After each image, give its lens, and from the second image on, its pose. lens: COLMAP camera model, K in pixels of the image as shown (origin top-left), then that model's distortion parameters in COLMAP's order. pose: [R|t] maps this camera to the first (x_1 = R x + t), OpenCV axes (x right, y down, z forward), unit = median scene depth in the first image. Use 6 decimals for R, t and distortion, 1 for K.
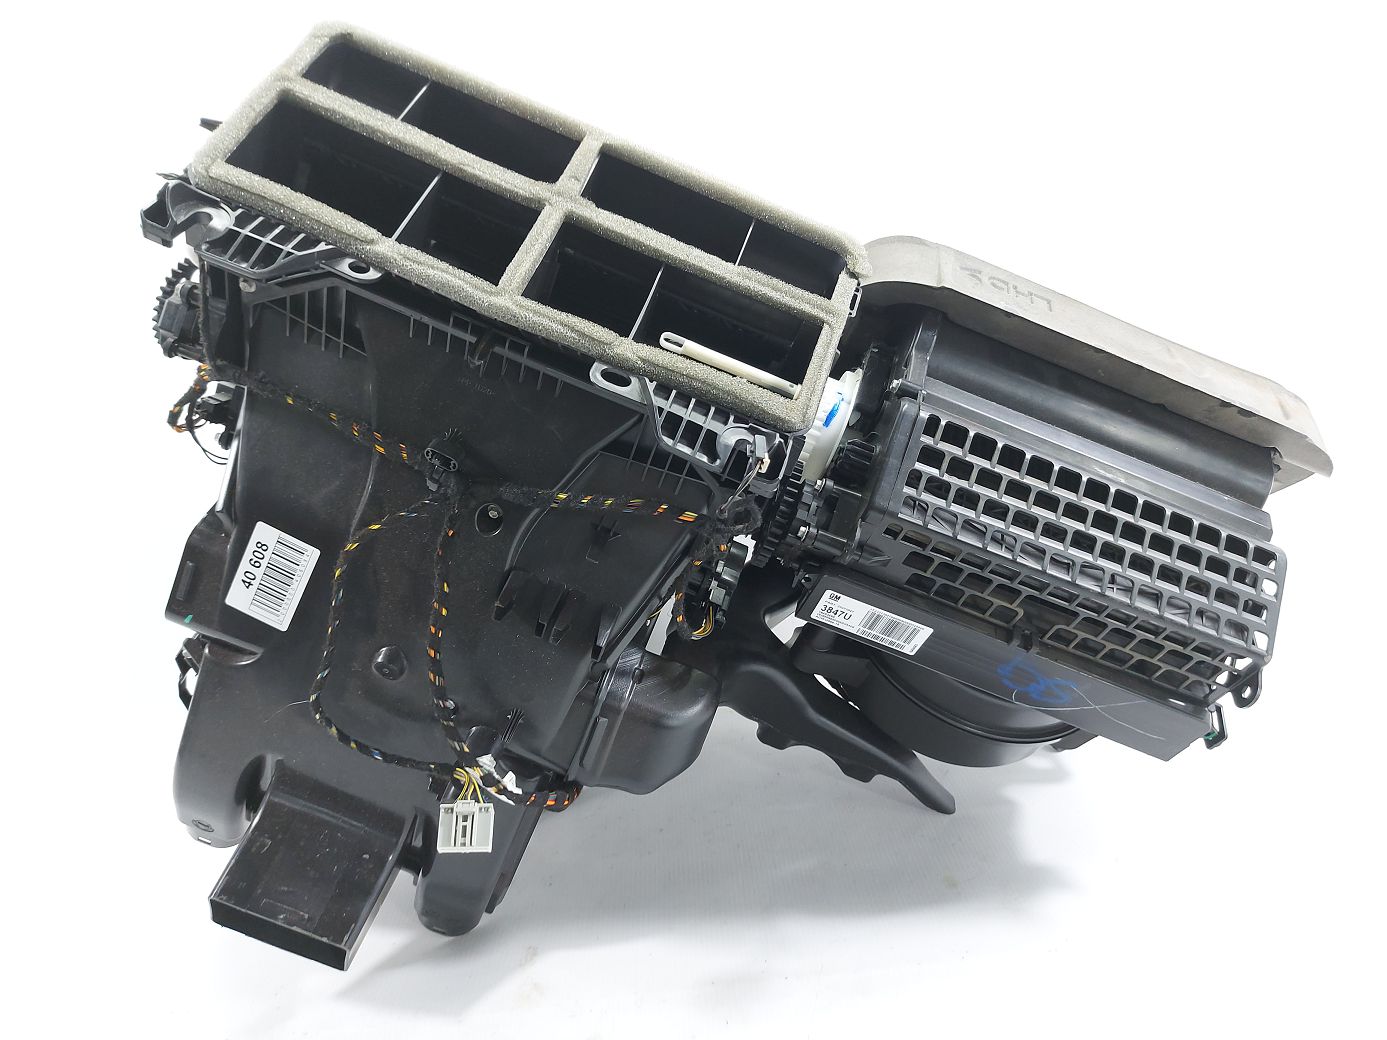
lens RADIAL K [[970.0, 0, 693.5], [0, 970.0, 520.0], [0, 0, 1]] dist [-0.003549, -0.002212]
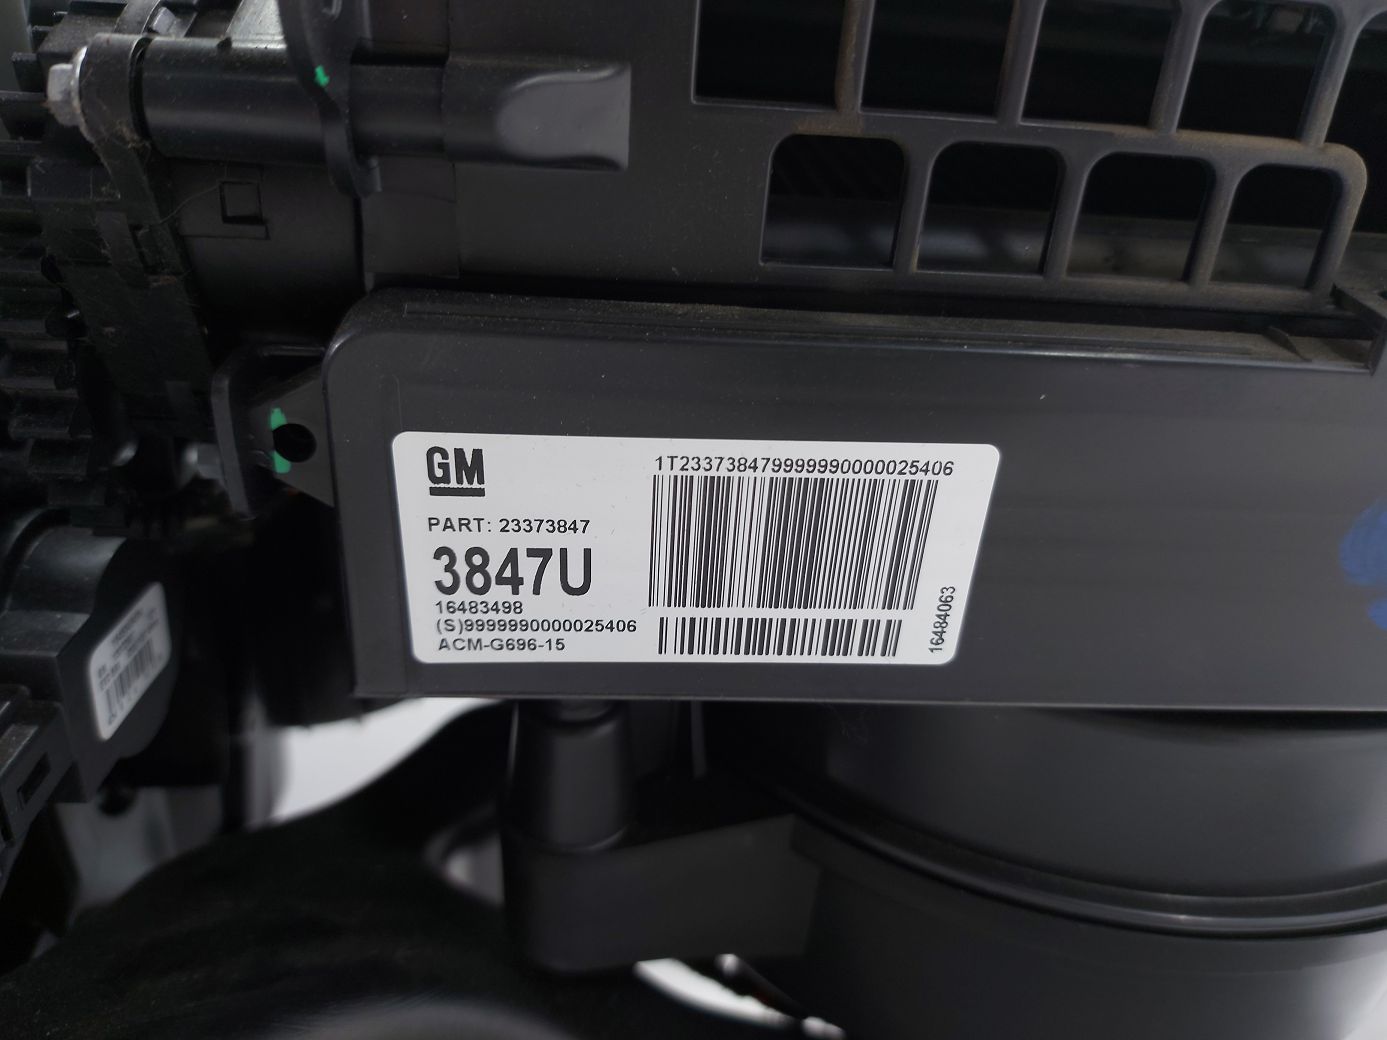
lens RADIAL K [[970.0, 0, 693.5], [0, 970.0, 520.0], [0, 0, 1]] dist [-0.003549, -0.002212]
pose [[0.925758, -0.319520, 0.202188, 0.143916], [0.369170, 0.879414, -0.300572, 0.156864], [-0.081768, 0.352899, 0.932082, 0.807914]]
